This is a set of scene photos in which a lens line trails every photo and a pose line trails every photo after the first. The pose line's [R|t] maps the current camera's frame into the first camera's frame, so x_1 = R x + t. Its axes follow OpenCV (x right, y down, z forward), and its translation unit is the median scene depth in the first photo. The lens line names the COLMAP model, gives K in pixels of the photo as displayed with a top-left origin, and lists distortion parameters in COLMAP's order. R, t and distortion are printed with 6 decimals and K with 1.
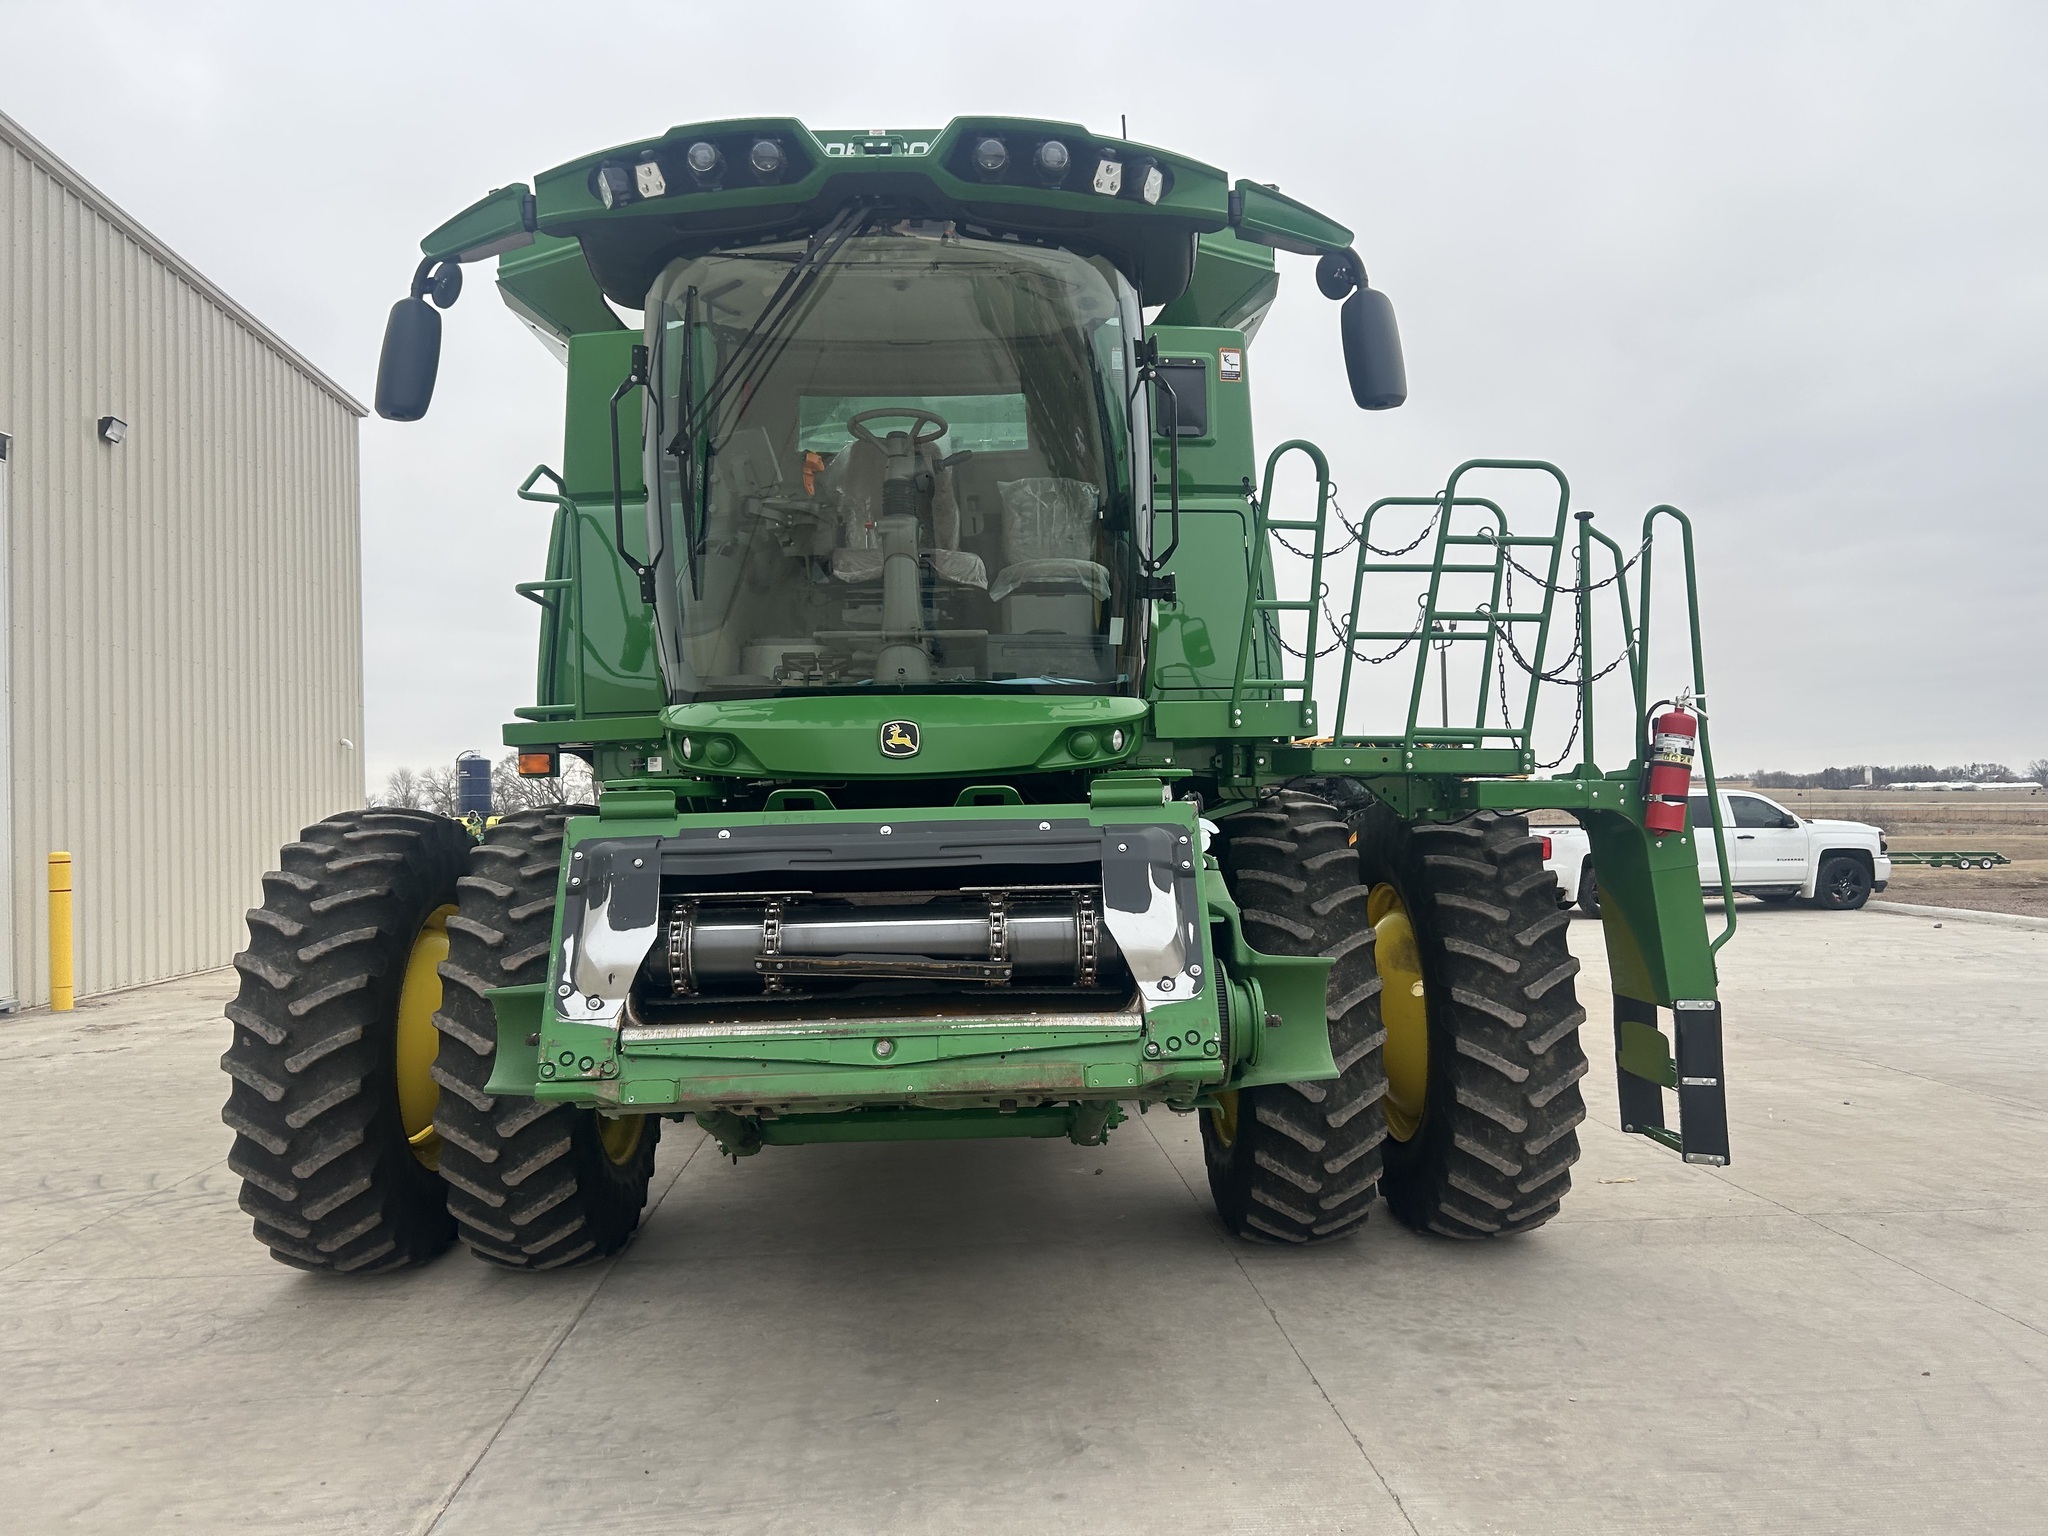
lens RADIAL K [[1528.8, 0, 1041.6], [0, 1528.8, 771.3], [0, 0, 1]] dist [0.048110, -0.050385]
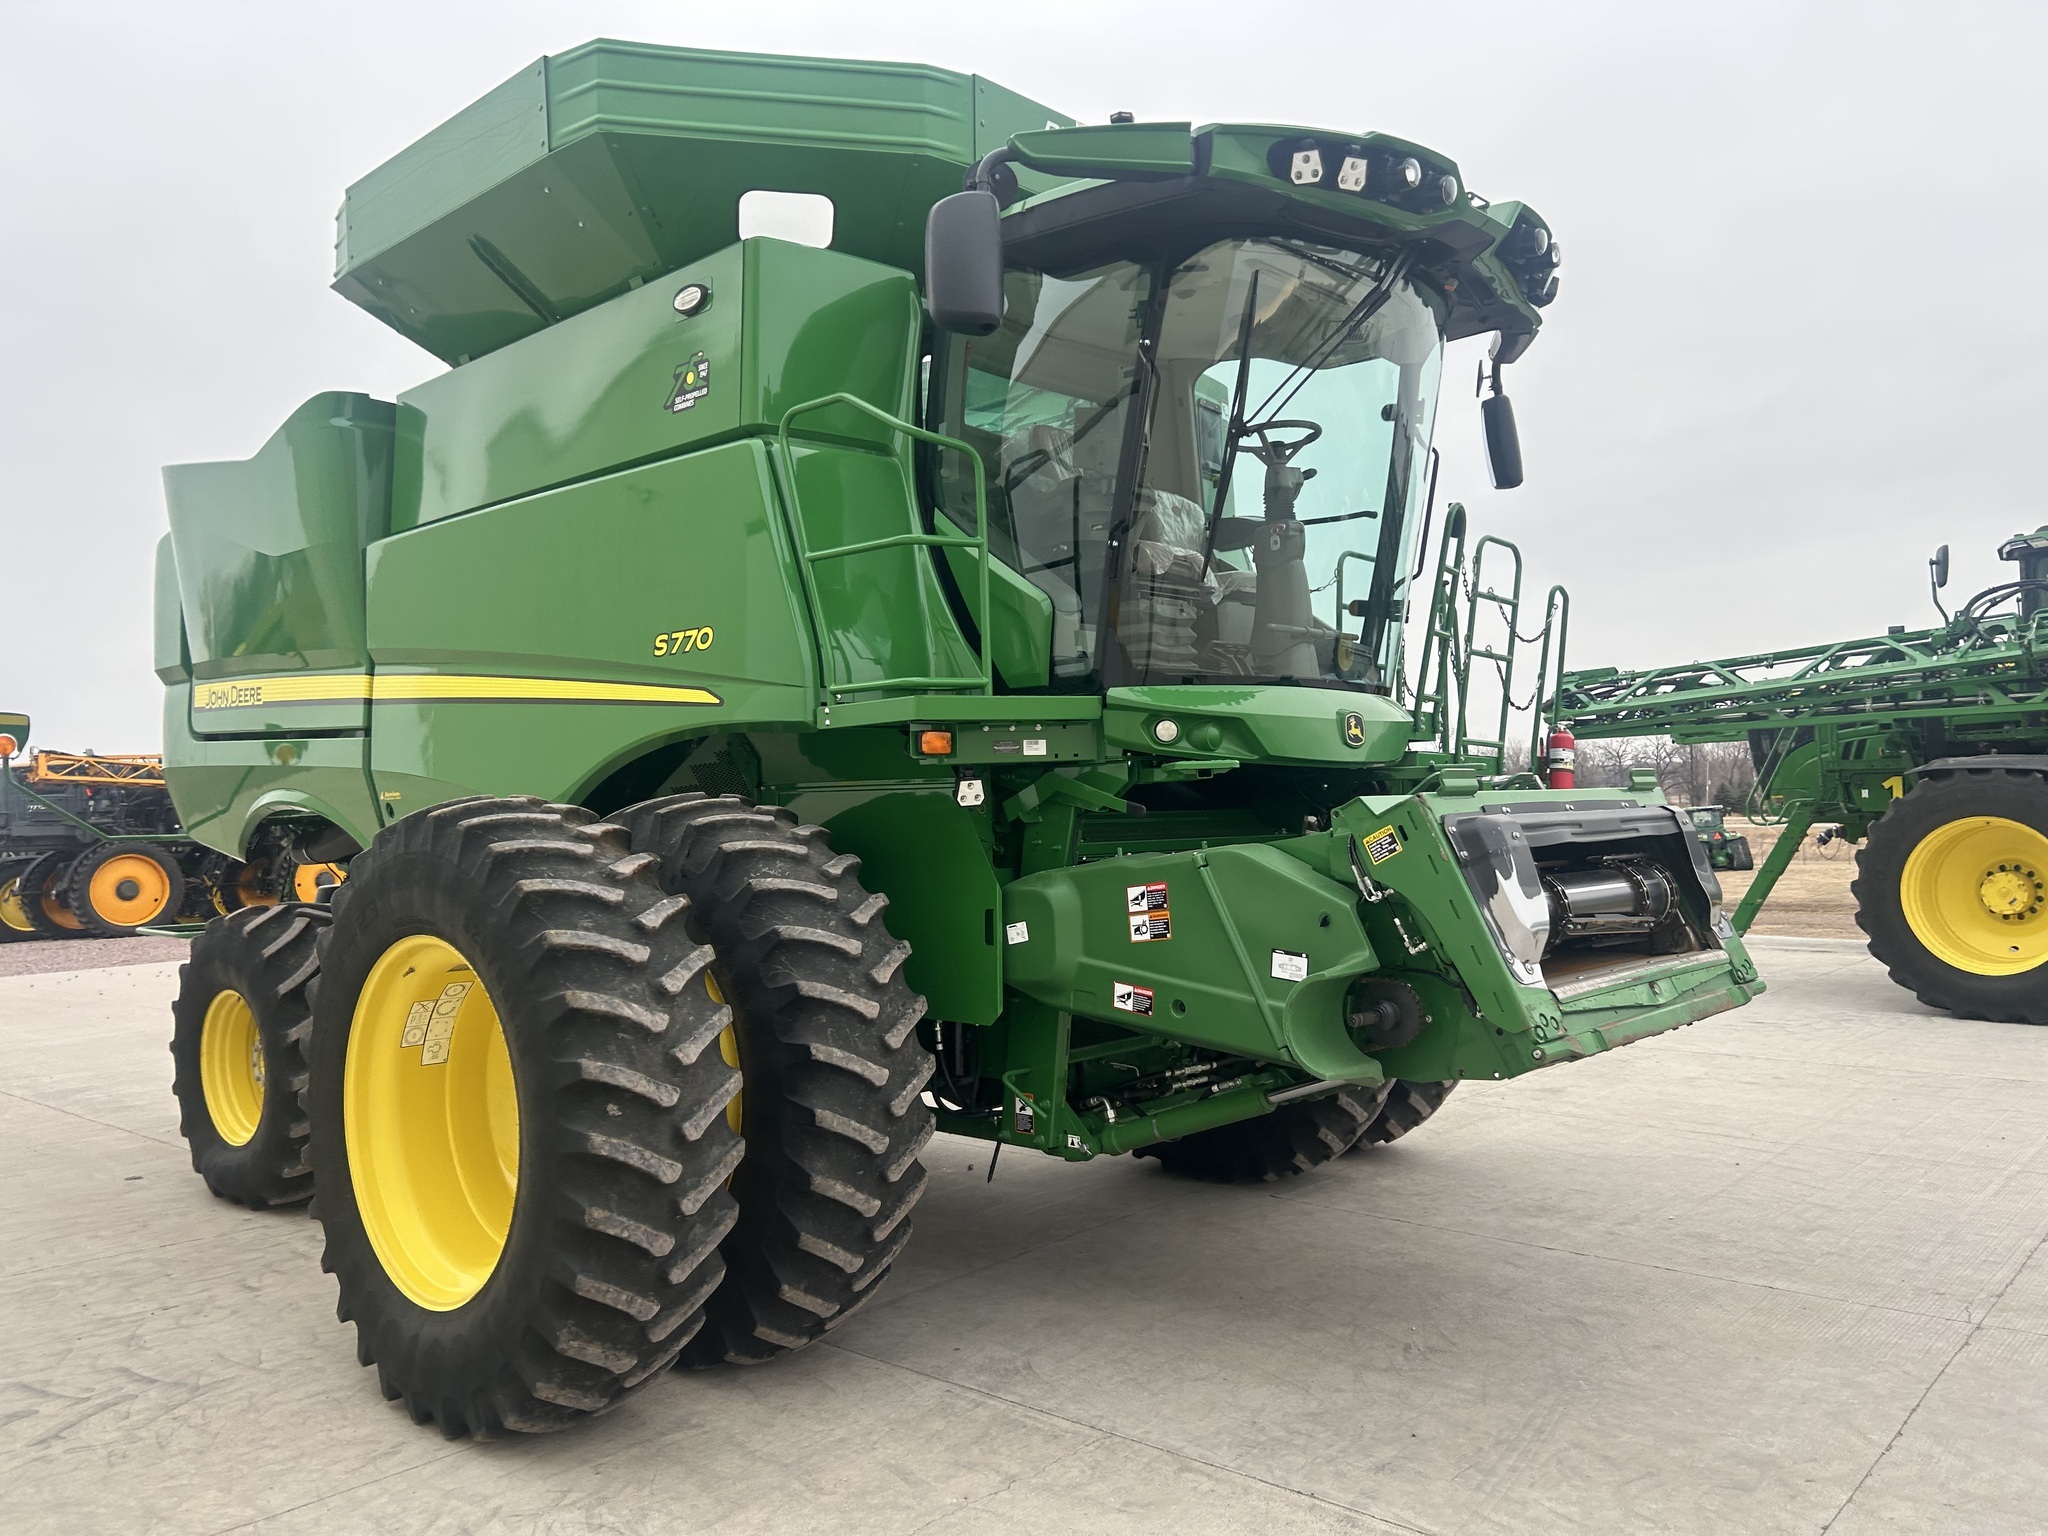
lens RADIAL K [[1528.8, 0, 1044.9], [0, 1528.8, 763.0], [0, 0, 1]] dist [0.048110, -0.050385]
pose [[0.703019, 0.026465, 0.710678, -0.968645], [-0.009738, 0.999572, -0.027591, 0.032678], [-0.711104, 0.012477, 0.702976, 0.374059]]
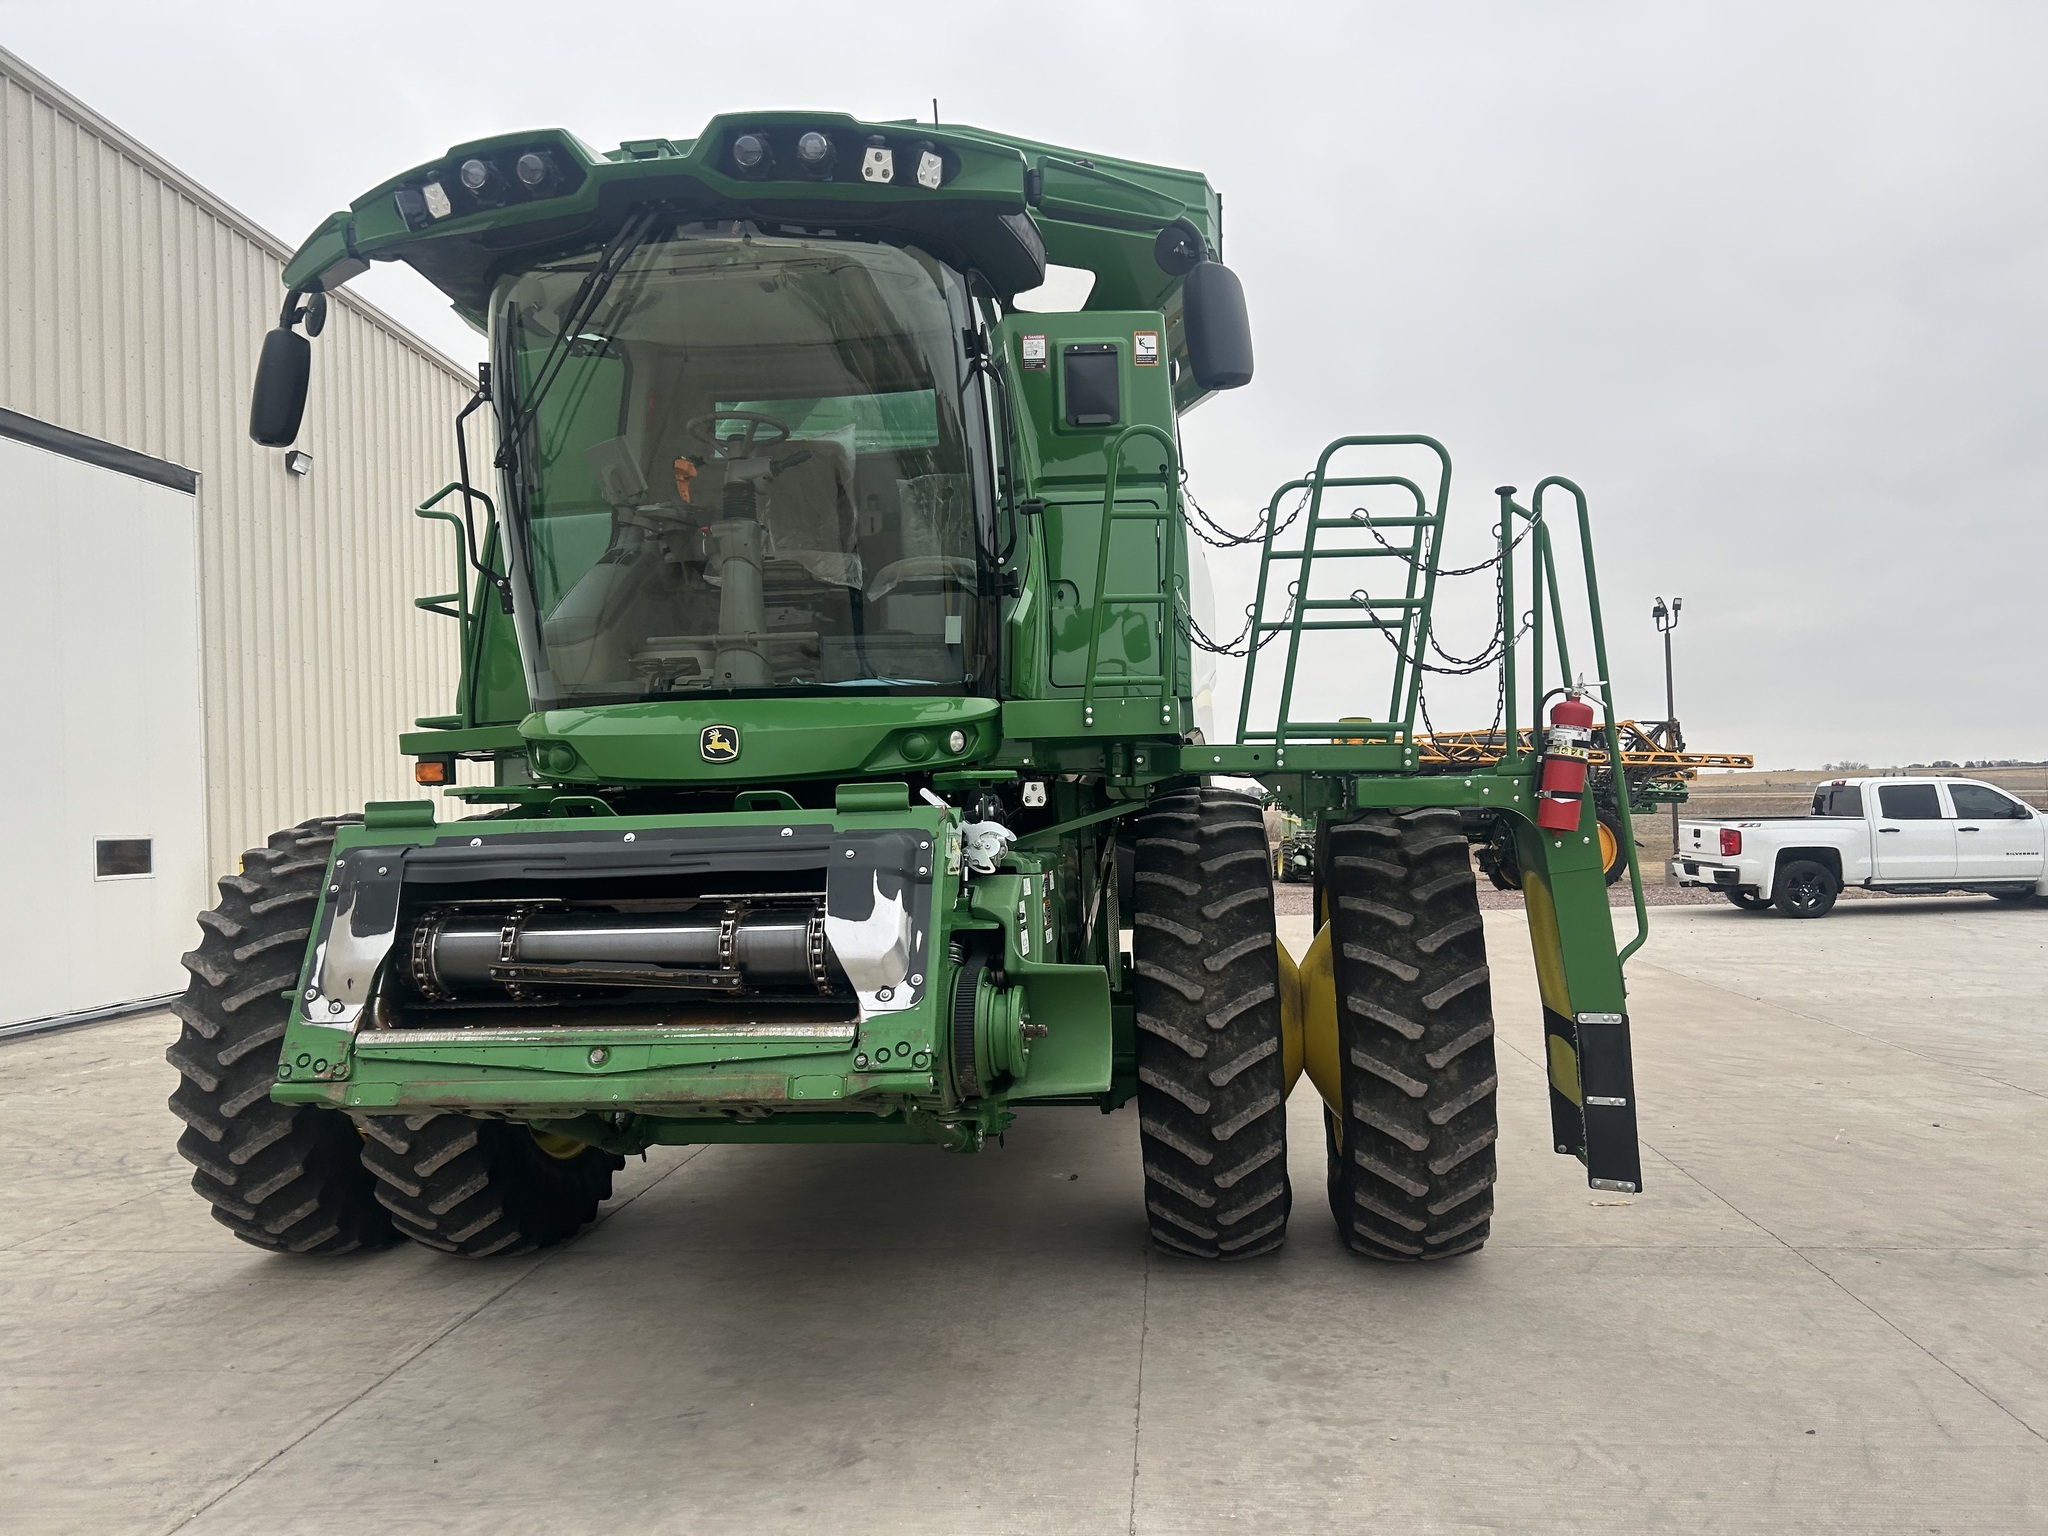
lens RADIAL K [[1528.8, 0, 1037.6], [0, 1528.8, 786.4], [0, 0, 1]] dist [0.048110, -0.050385]
pose [[0.987374, -0.011057, -0.158021, 0.256711], [0.013114, 0.999842, 0.011979, -0.002655], [0.157864, -0.013900, 0.987363, 0.042445]]
